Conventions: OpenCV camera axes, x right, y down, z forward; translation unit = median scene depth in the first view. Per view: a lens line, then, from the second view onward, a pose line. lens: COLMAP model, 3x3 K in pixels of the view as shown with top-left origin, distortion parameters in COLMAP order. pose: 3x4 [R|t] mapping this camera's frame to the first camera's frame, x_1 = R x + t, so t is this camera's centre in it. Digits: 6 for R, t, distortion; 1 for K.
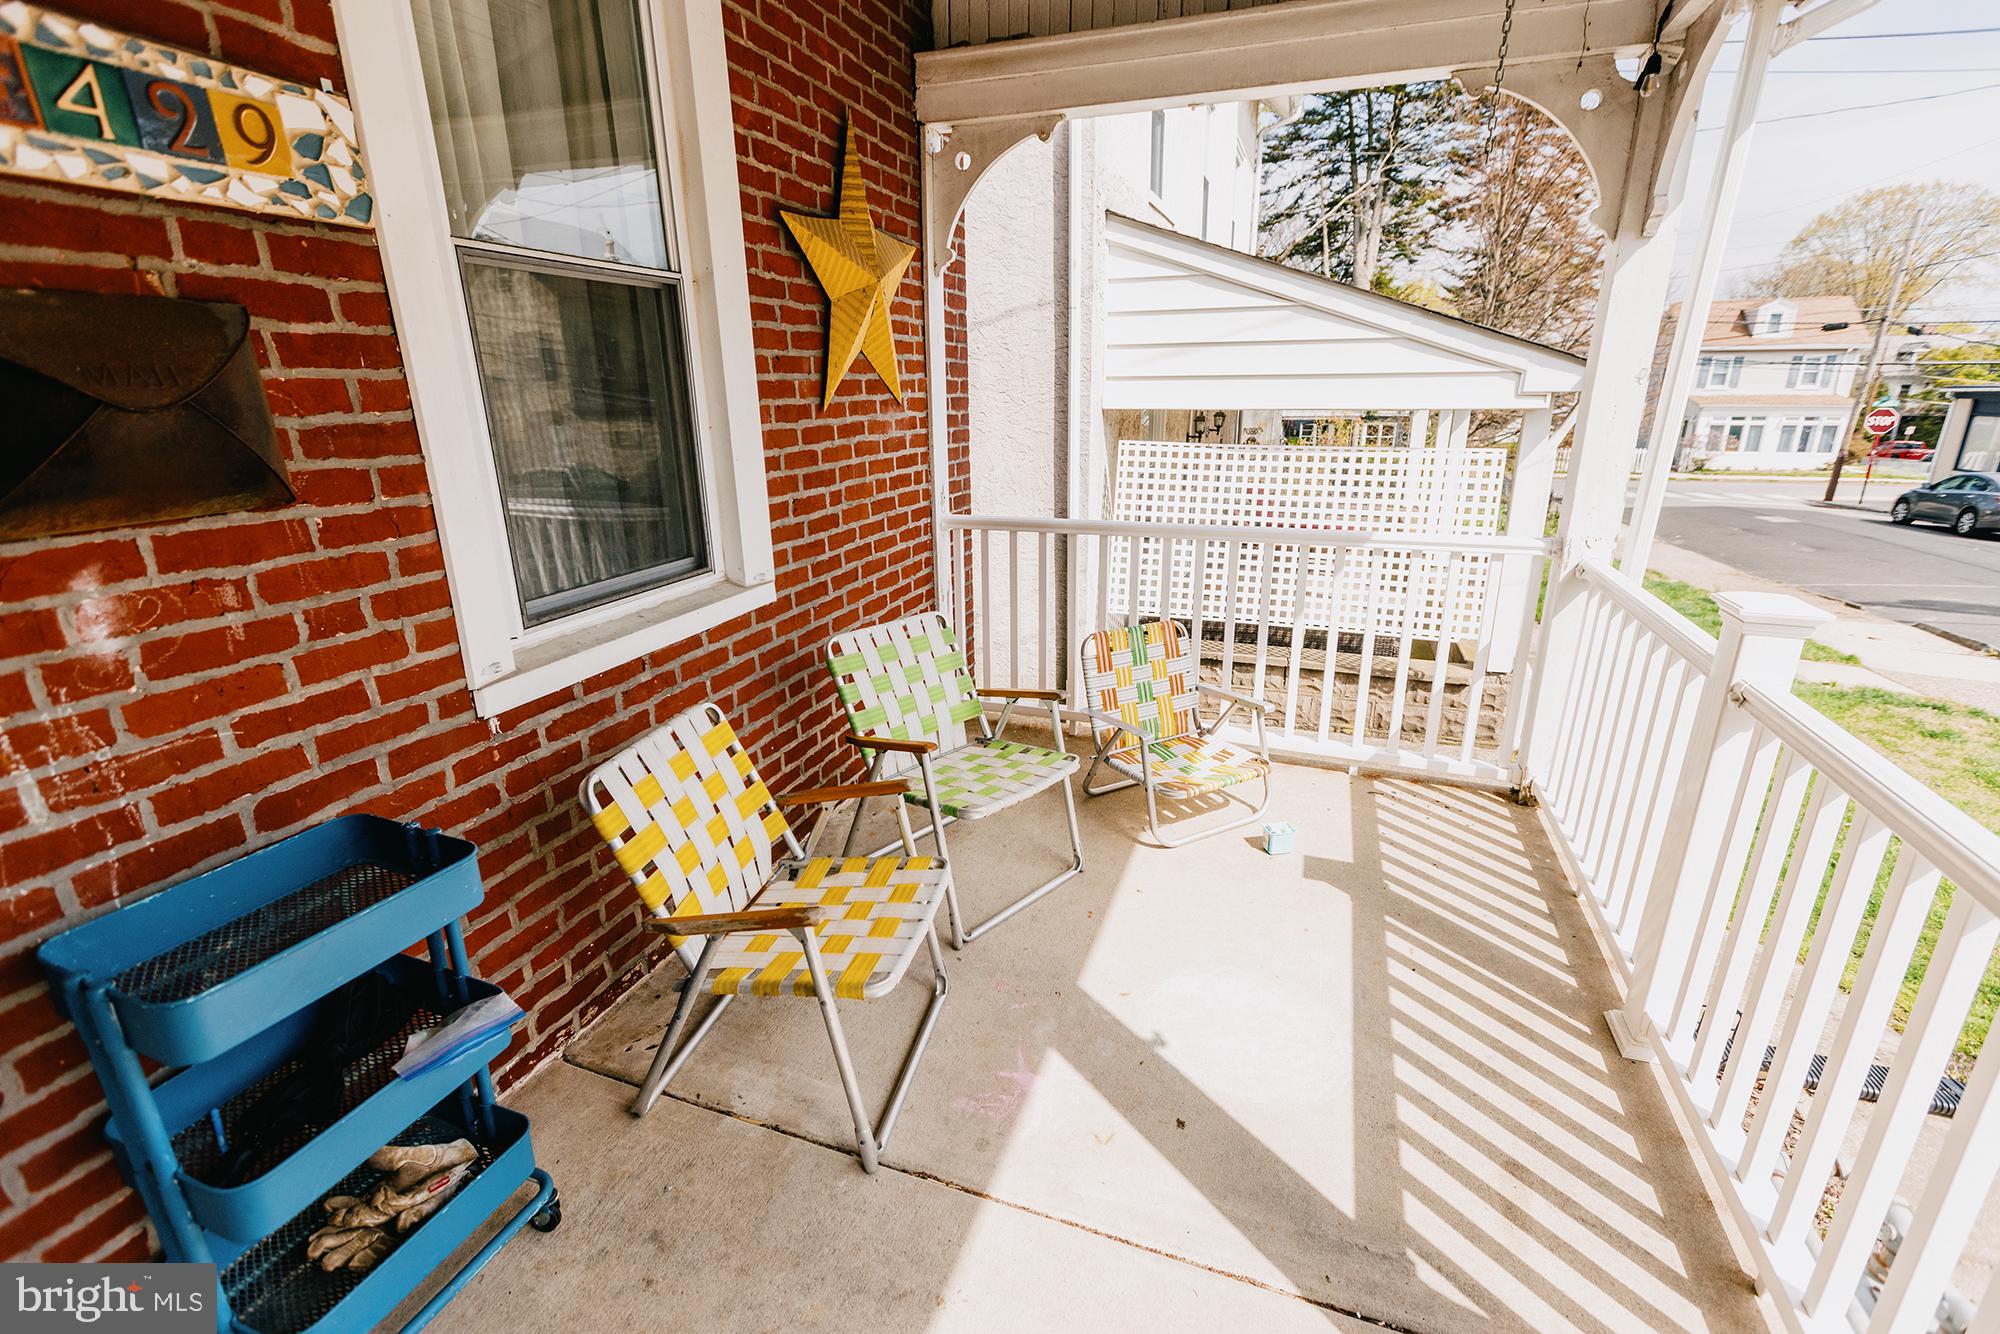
lens RADIAL K [[890.5, 0, 1001.7], [0, 890.5, 666.9], [0, 0, 1]] dist [0.002772, 0.000055]
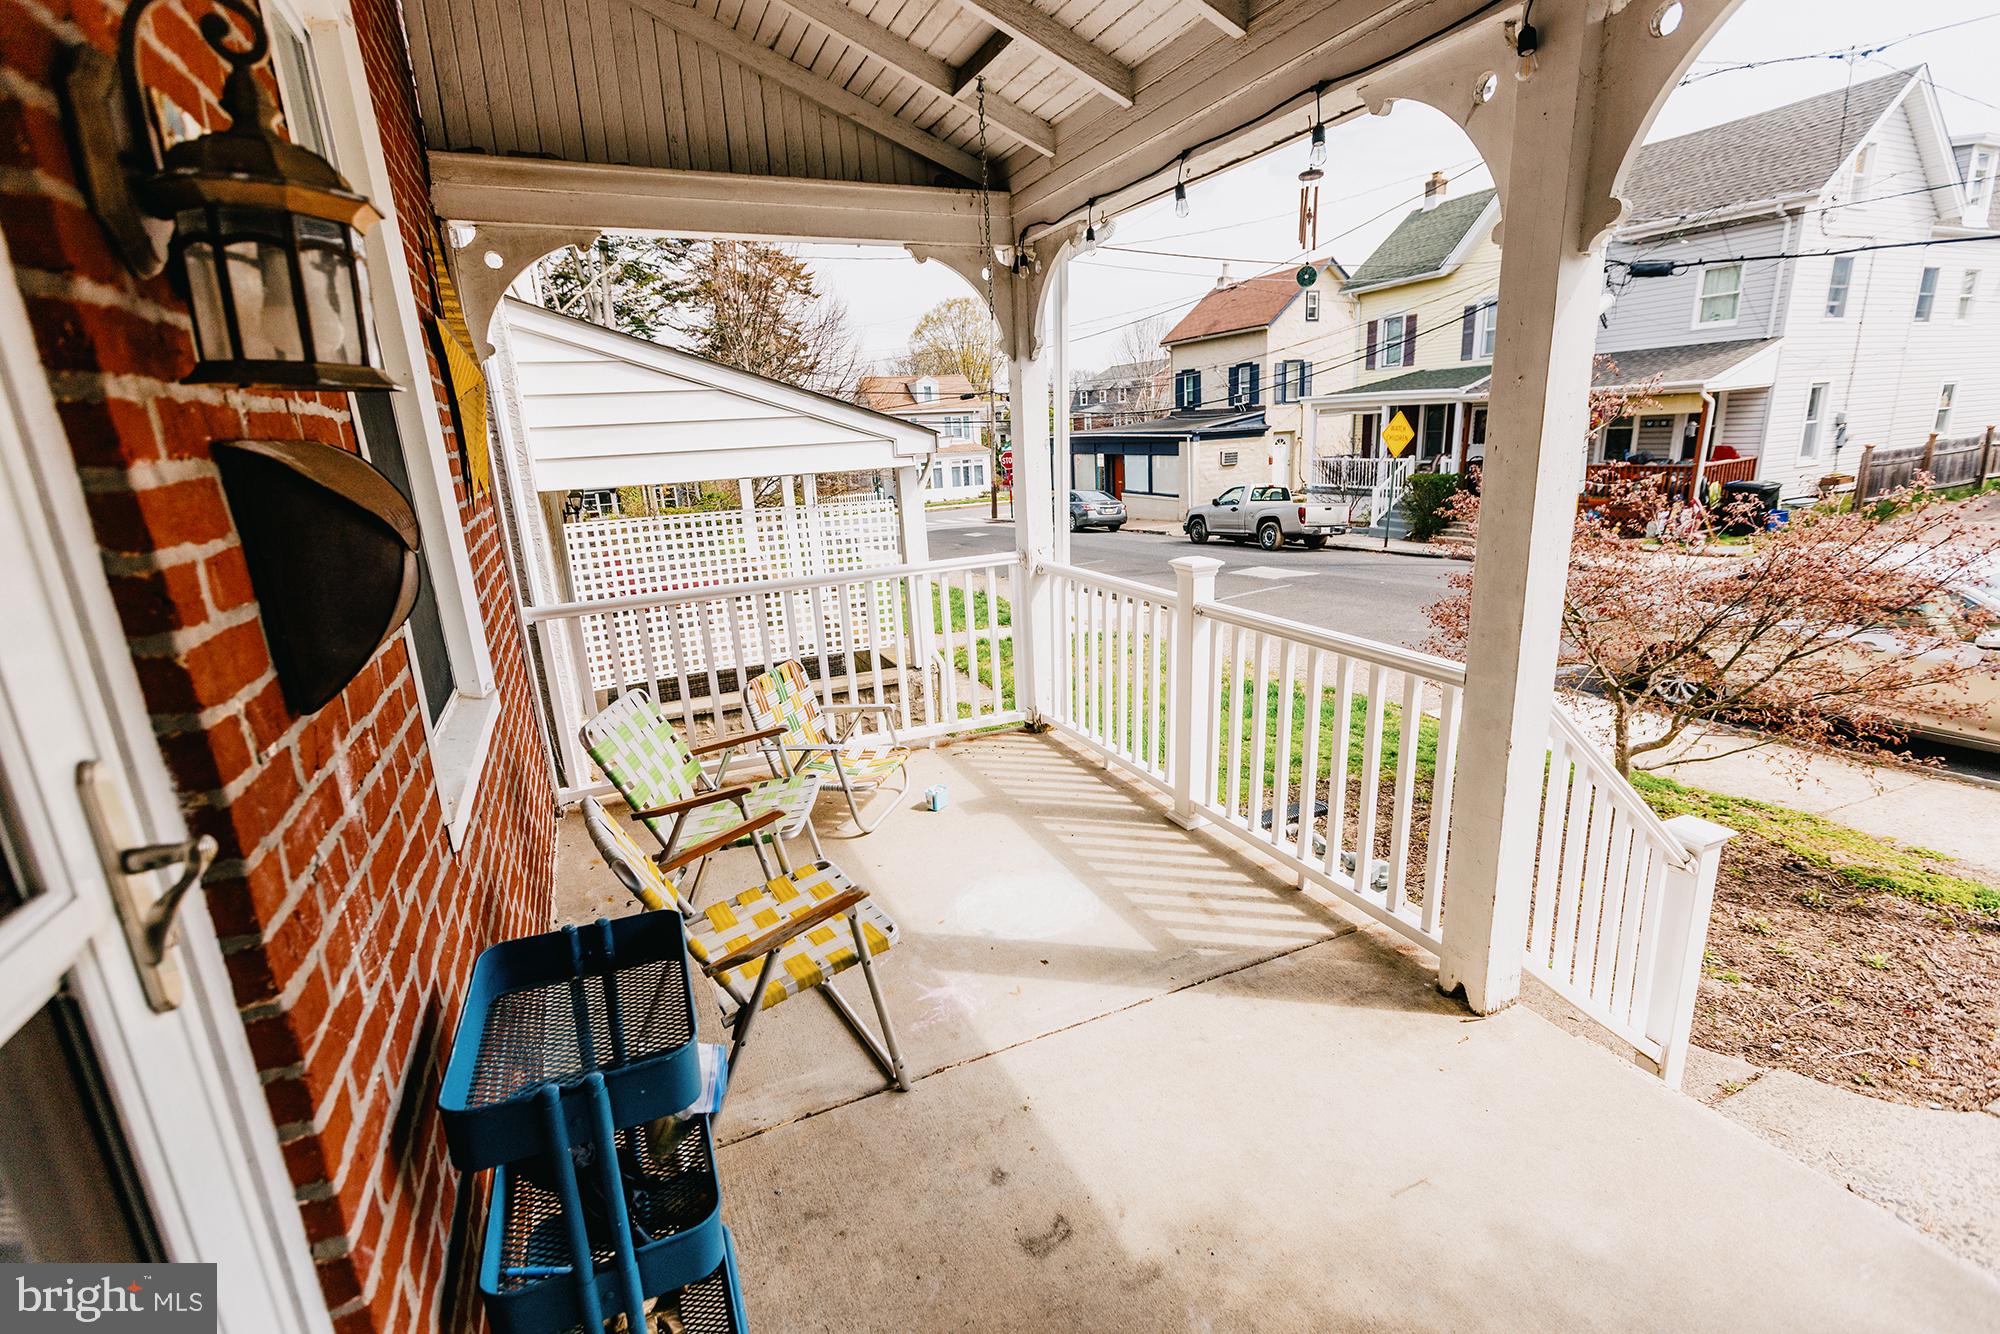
lens RADIAL K [[890.5, 0, 1005.7], [0, 890.5, 664.9], [0, 0, 1]] dist [0.002772, 0.000055]
pose [[0.710494, -0.206198, 0.672816, -0.211087], [0.252680, 0.967098, 0.029556, -0.004378], [-0.656774, 0.149008, 0.739219, -0.030621]]
